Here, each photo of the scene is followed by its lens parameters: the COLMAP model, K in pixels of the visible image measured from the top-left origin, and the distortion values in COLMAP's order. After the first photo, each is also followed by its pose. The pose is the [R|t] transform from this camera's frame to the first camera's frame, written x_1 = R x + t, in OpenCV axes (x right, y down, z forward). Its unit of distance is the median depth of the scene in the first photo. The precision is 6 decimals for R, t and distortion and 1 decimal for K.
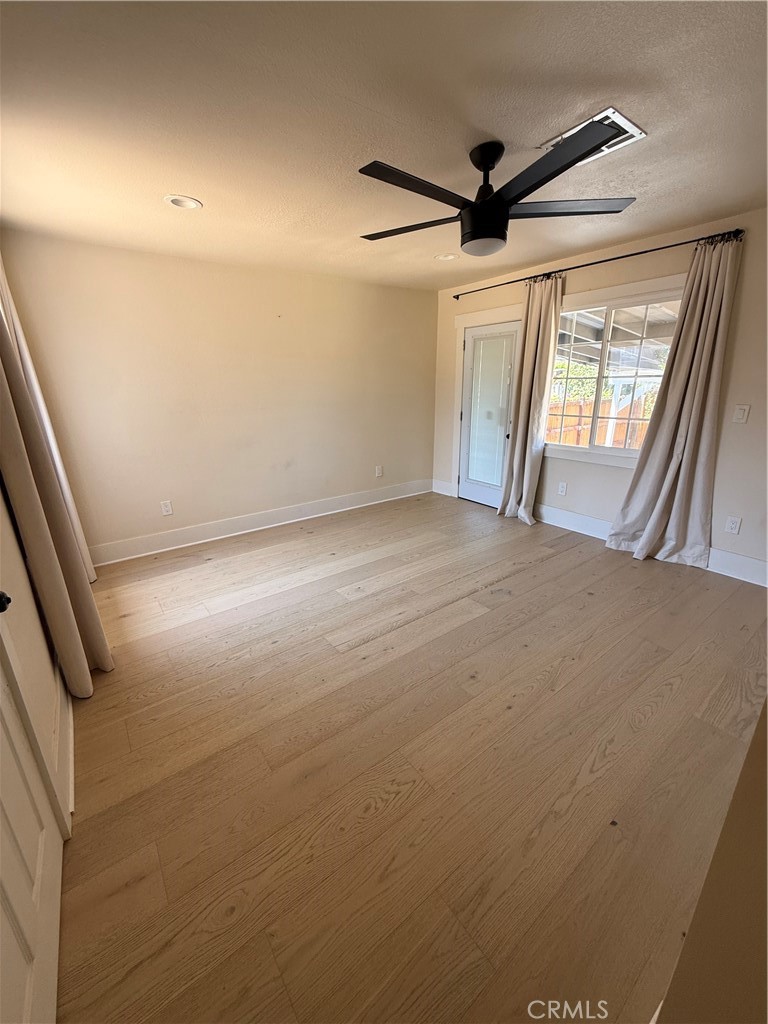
lens RADIAL K [[411.2, 0, 386.3], [0, 411.2, 510.0], [0, 0, 1]] dist [0.000106, 0.000776]
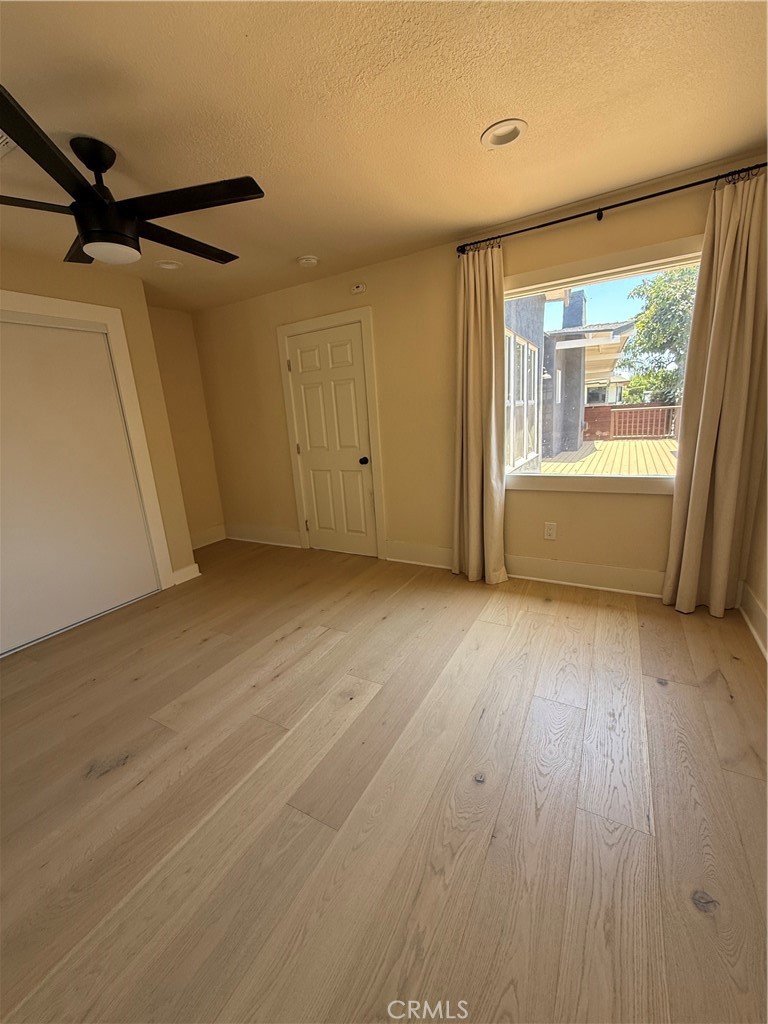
lens RADIAL K [[411.2, 0, 389.9], [0, 411.2, 511.4], [0, 0, 1]] dist [0.000106, 0.000776]
pose [[-0.907371, 0.170622, -0.384144, 0.066202], [-0.046453, 0.867605, 0.495080, -0.334557], [0.417757, 0.467066, -0.779313, 1.190866]]
